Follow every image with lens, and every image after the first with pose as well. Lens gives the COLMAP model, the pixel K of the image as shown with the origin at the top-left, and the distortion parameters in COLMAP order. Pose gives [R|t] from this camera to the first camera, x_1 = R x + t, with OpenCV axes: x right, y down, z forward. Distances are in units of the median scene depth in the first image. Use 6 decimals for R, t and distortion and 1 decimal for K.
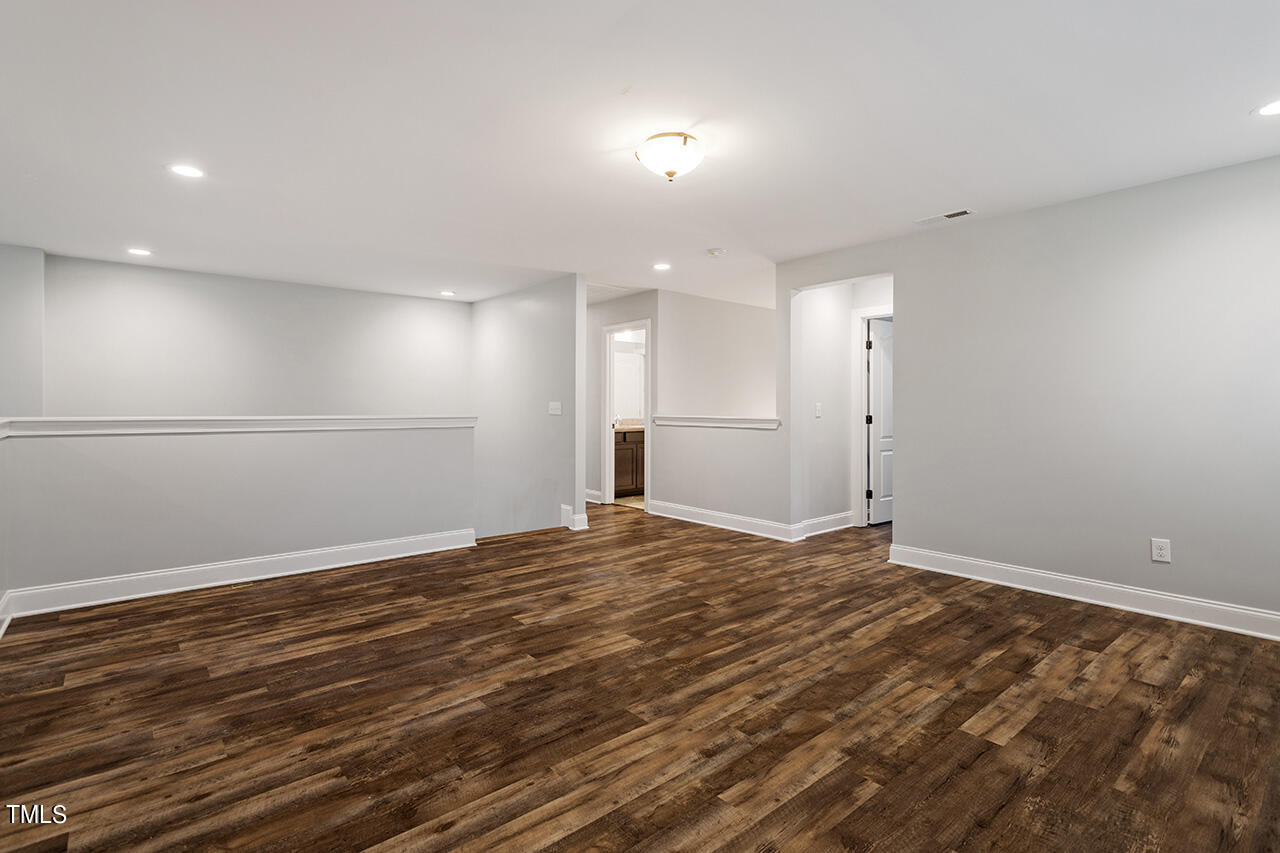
lens RADIAL K [[609.3, 0, 635.6], [0, 609.3, 415.7], [0, 0, 1]] dist [0.004853, 0.000632]
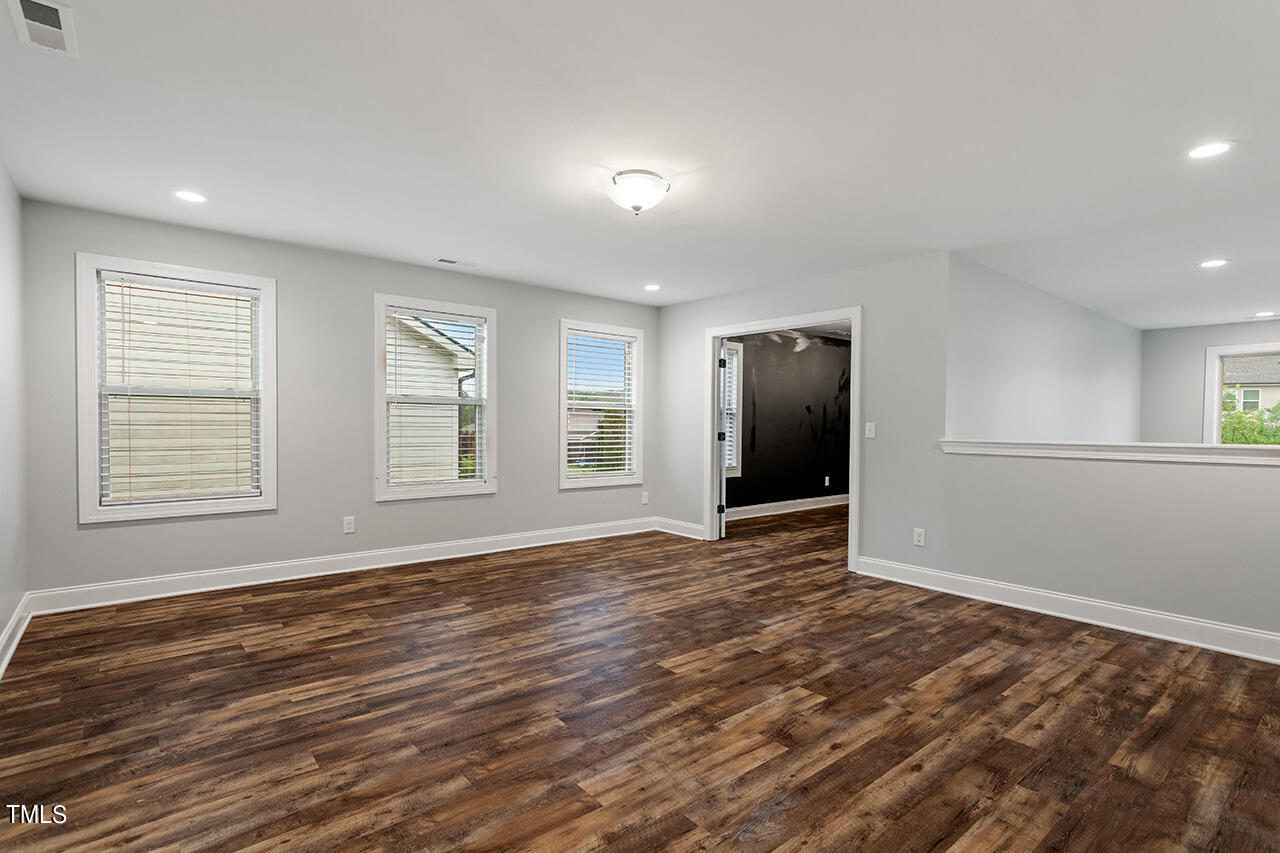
lens RADIAL K [[609.3, 0, 635.6], [0, 609.3, 415.7], [0, 0, 1]] dist [0.004853, 0.000632]
pose [[-0.999832, -0.011244, 0.014450, 0.039490], [-0.011189, 0.999930, 0.003884, -0.033861], [-0.014492, 0.003722, -0.999888, 2.071381]]
